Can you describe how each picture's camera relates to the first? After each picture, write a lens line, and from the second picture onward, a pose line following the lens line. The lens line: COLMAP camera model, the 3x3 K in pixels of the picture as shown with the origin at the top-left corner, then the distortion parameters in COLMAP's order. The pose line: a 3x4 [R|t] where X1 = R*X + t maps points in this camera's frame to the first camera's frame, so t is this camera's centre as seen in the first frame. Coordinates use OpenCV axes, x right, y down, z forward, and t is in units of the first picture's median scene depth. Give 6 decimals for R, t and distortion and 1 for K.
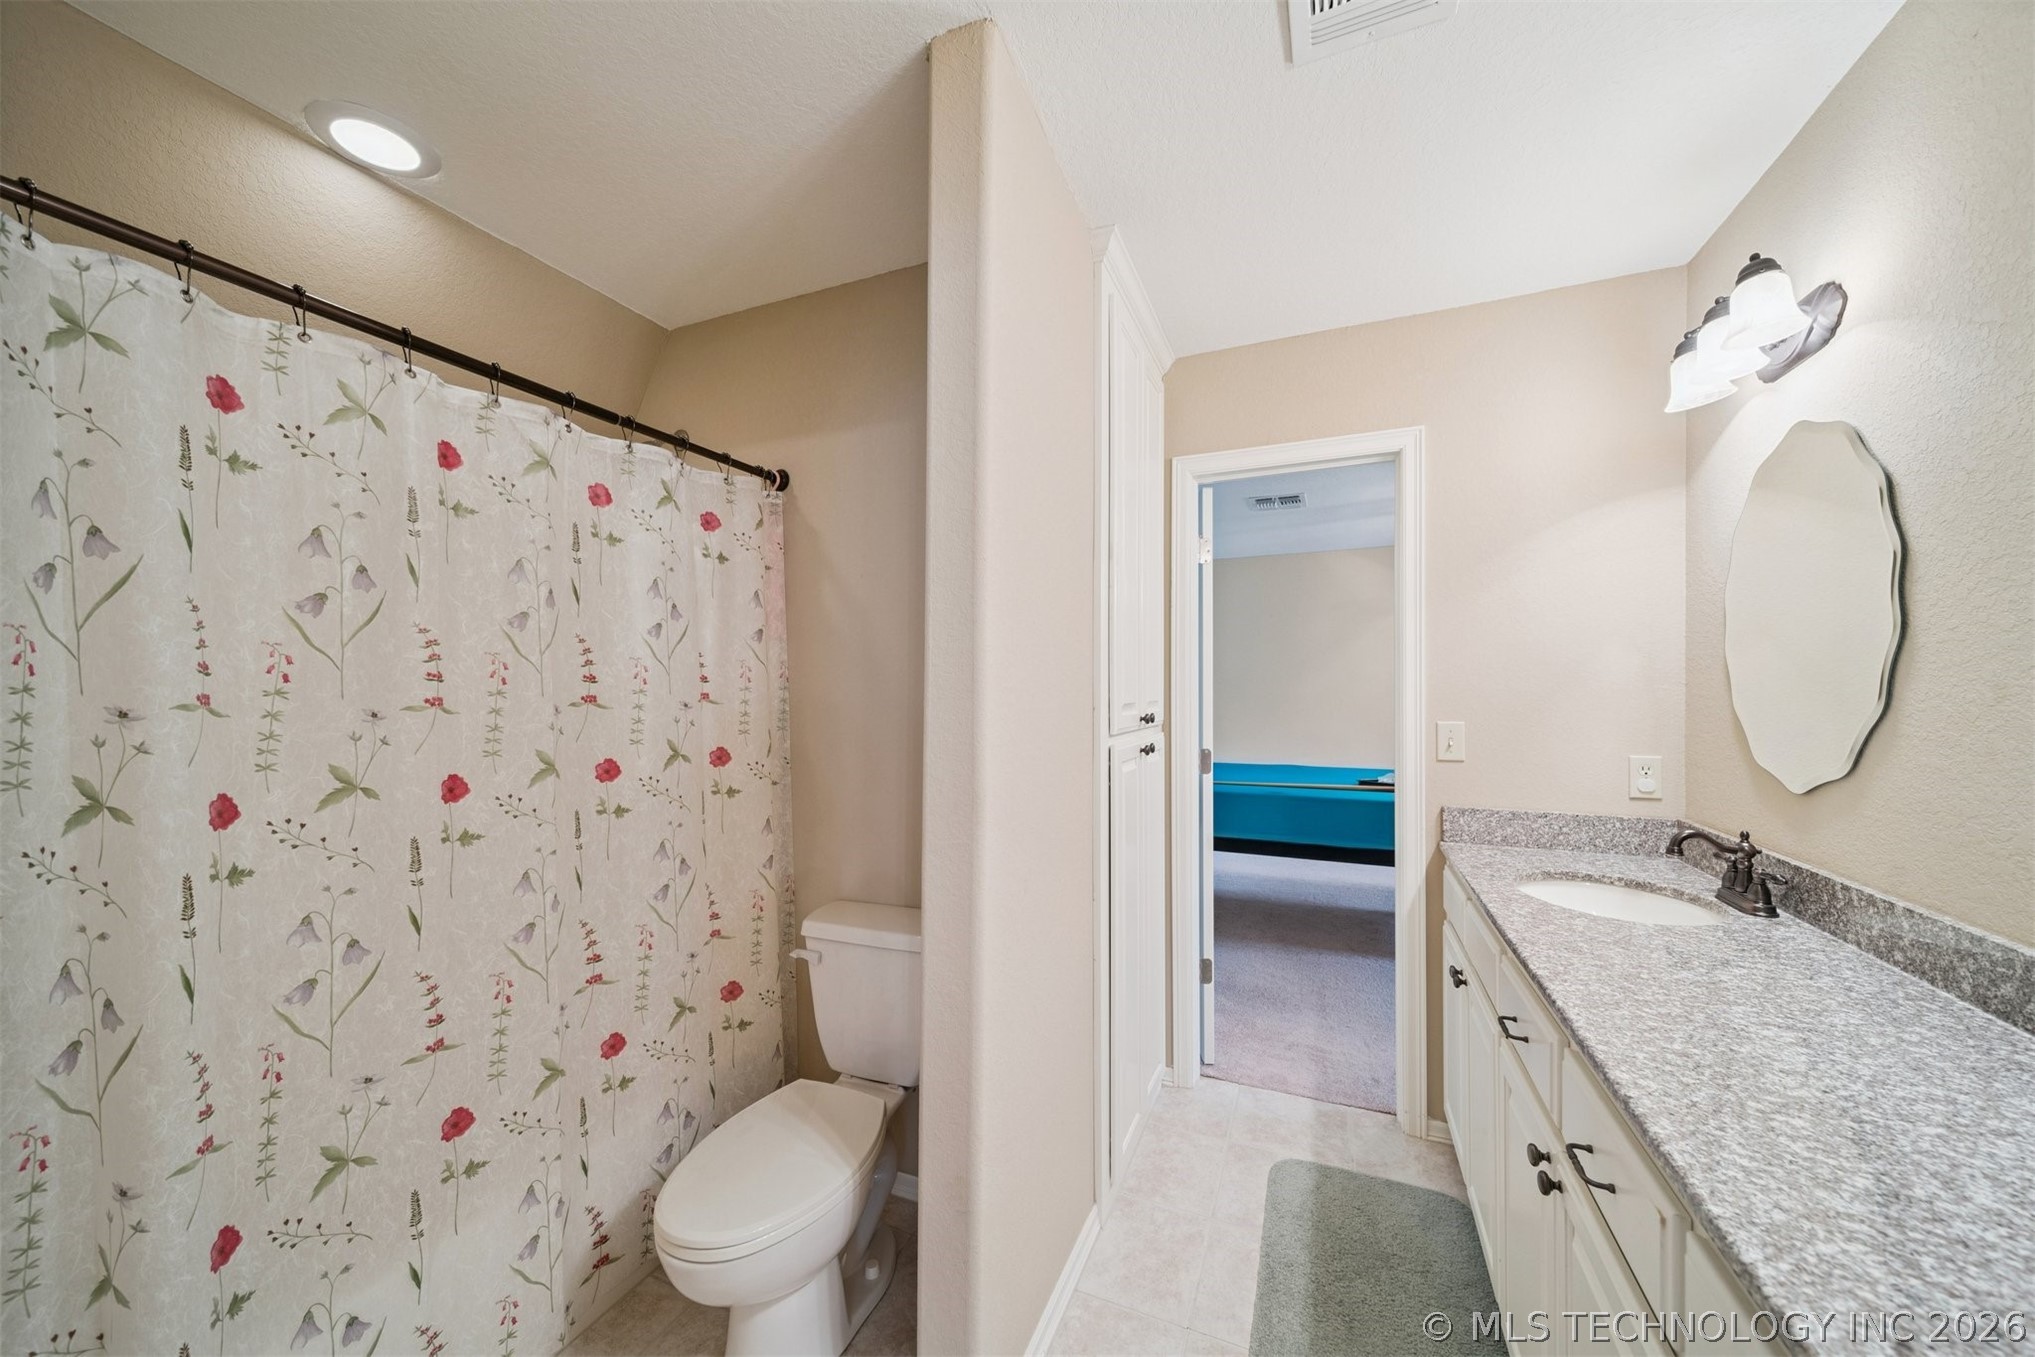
lens RADIAL K [[721.5, 0, 1018.3], [0, 721.5, 686.0], [0, 0, 1]] dist [0.006979, -0.001999]
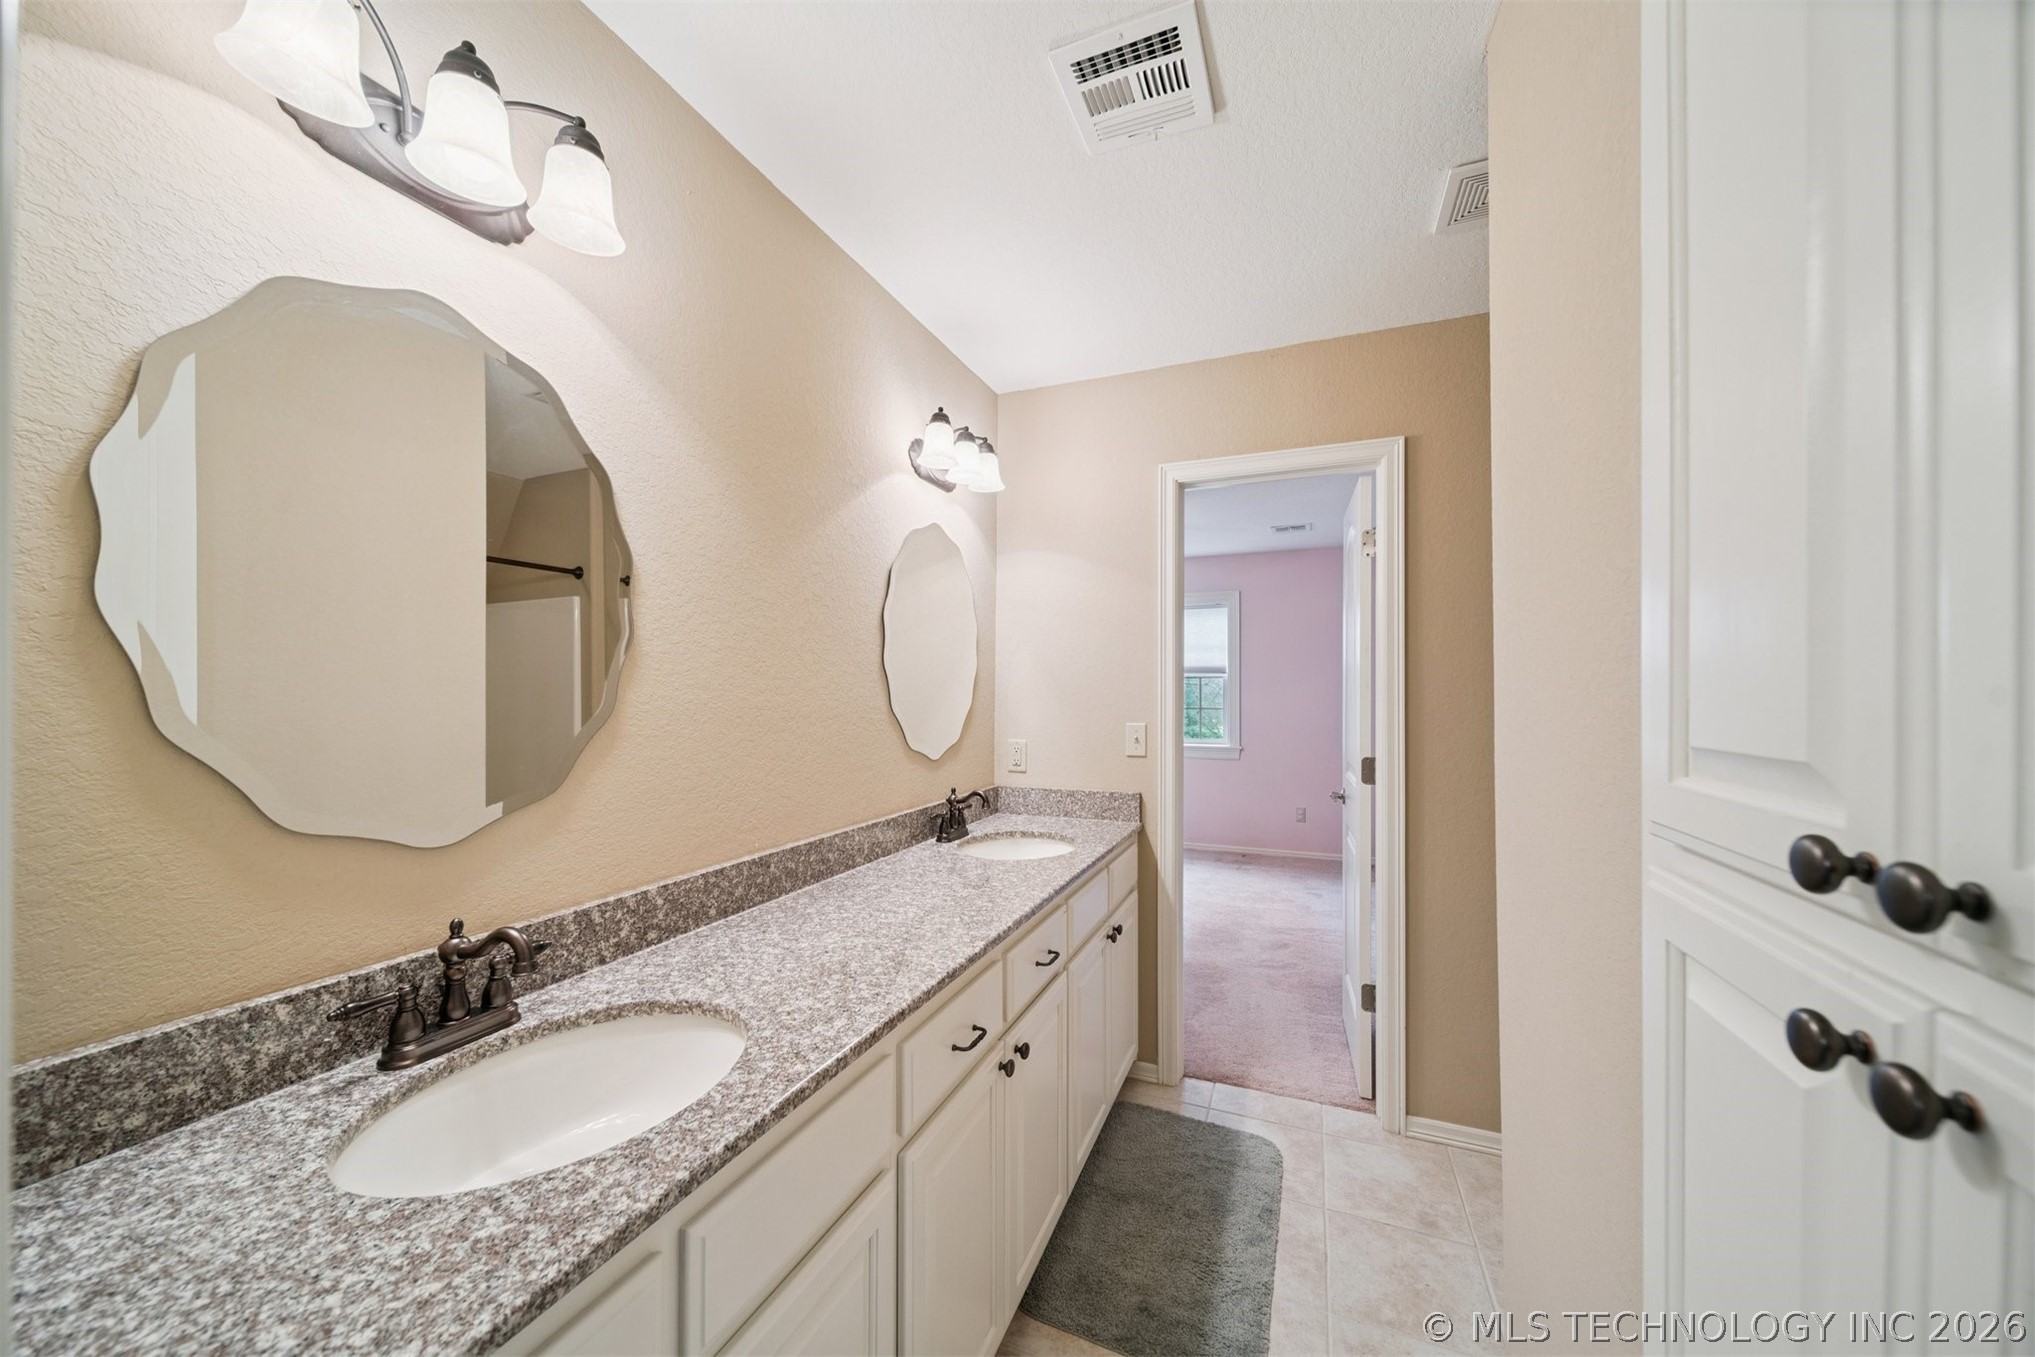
lens RADIAL K [[721.5, 0, 1024.0], [0, 721.5, 688.9], [0, 0, 1]] dist [0.006979, -0.001999]
pose [[-0.999785, 0.006980, -0.019537, 0.472091], [0.007039, 0.999971, -0.002952, 0.004722], [0.019516, -0.003089, -0.999805, 1.482996]]
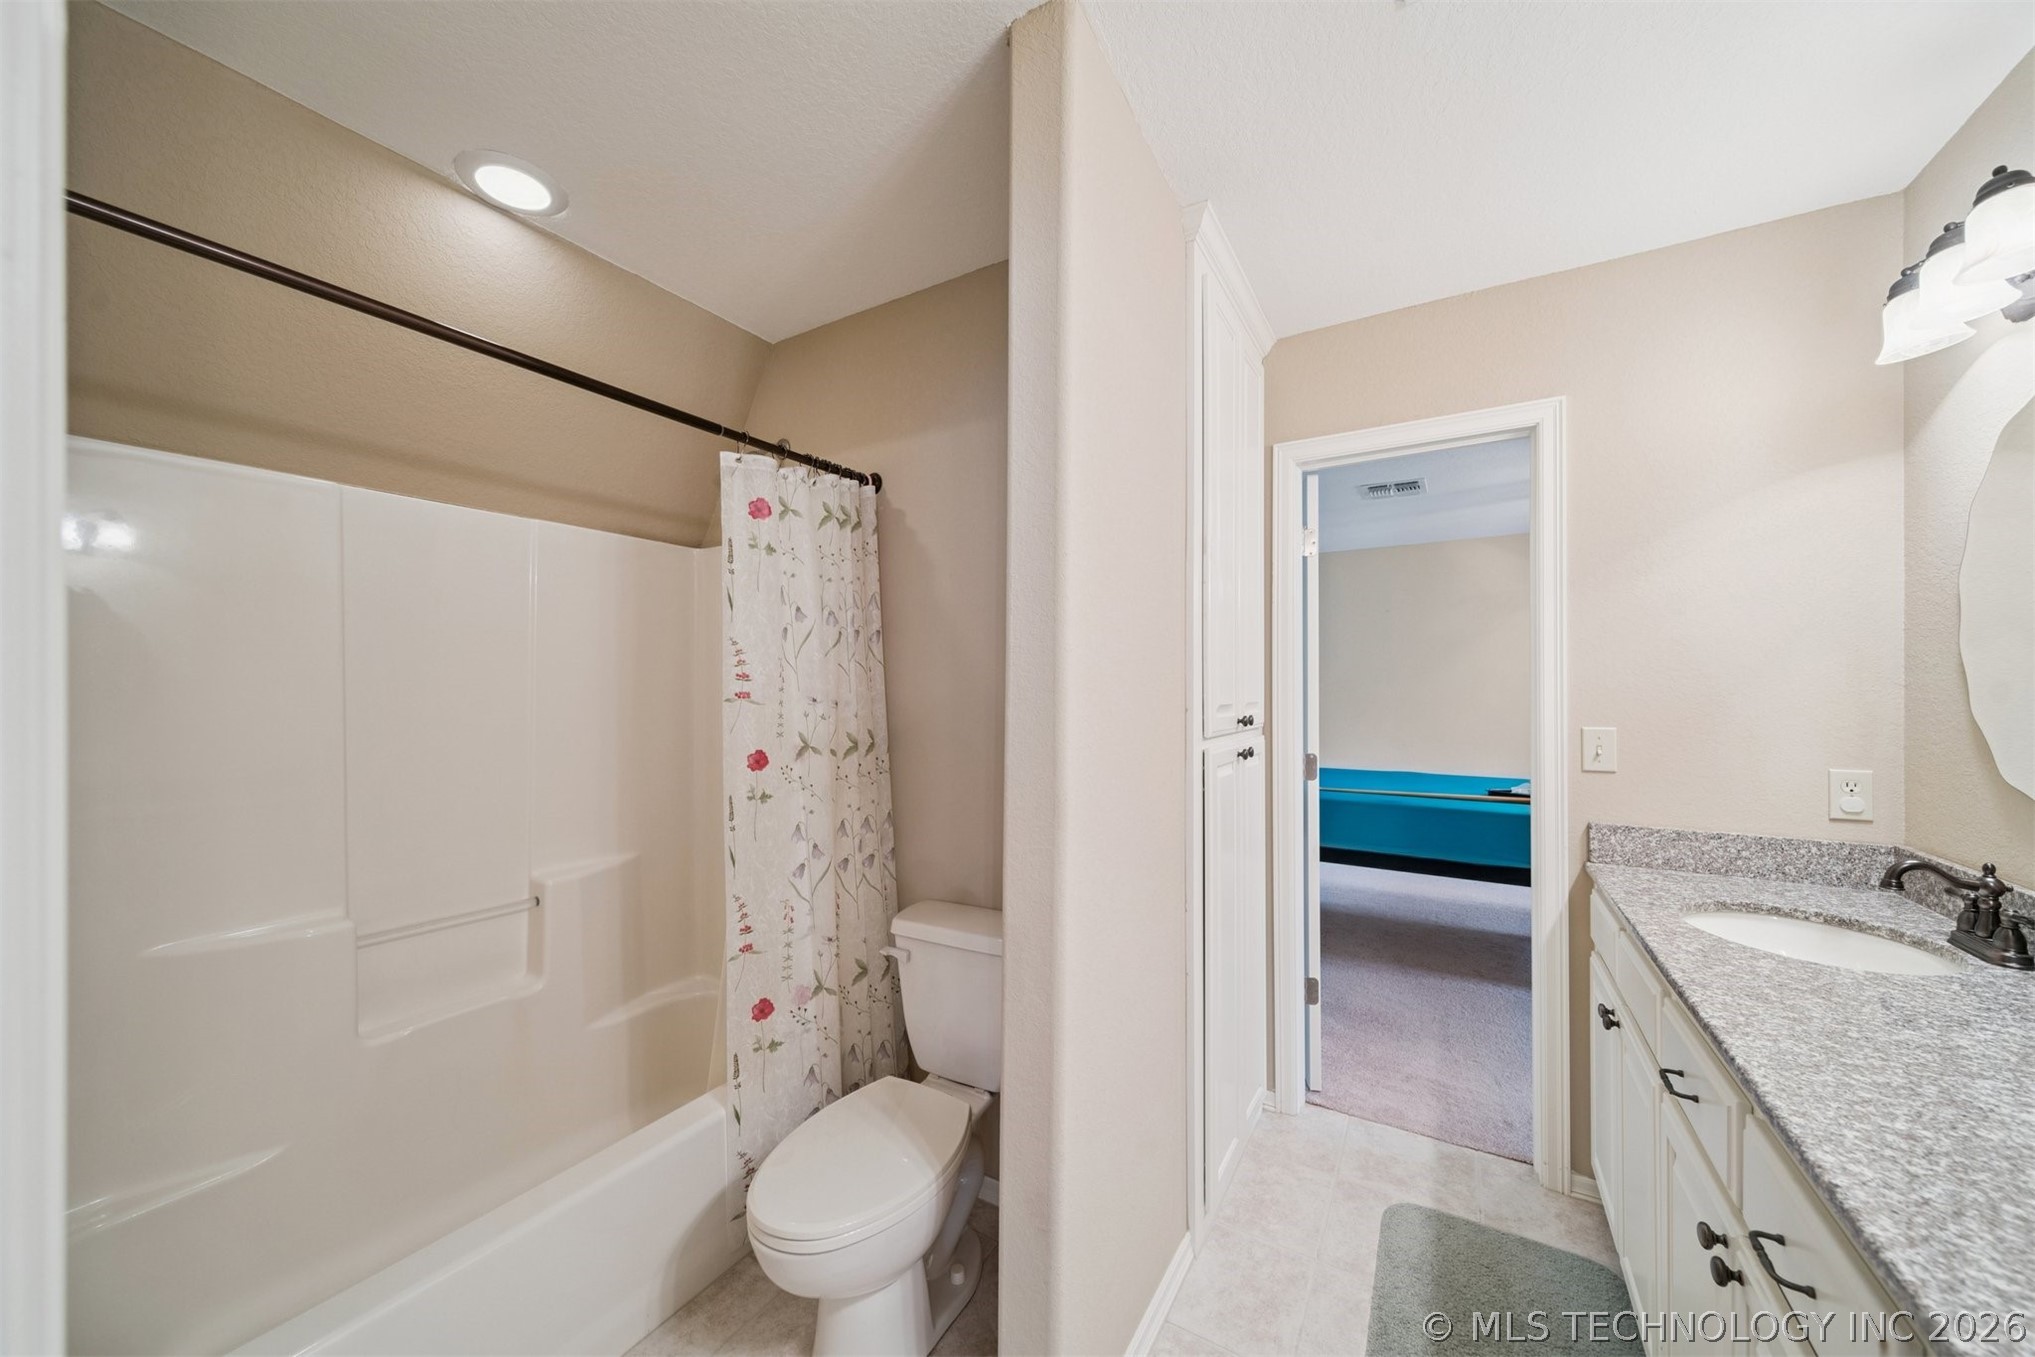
lens RADIAL K [[721.5, 0, 1020.6], [0, 721.5, 682.7], [0, 0, 1]] dist [0.006979, -0.001999]
pose [[0.990853, 0.001261, -0.134942, 0.016675], [-0.001882, 0.999988, -0.004476, -0.000343], [0.134935, 0.004689, 0.990843, 0.026503]]
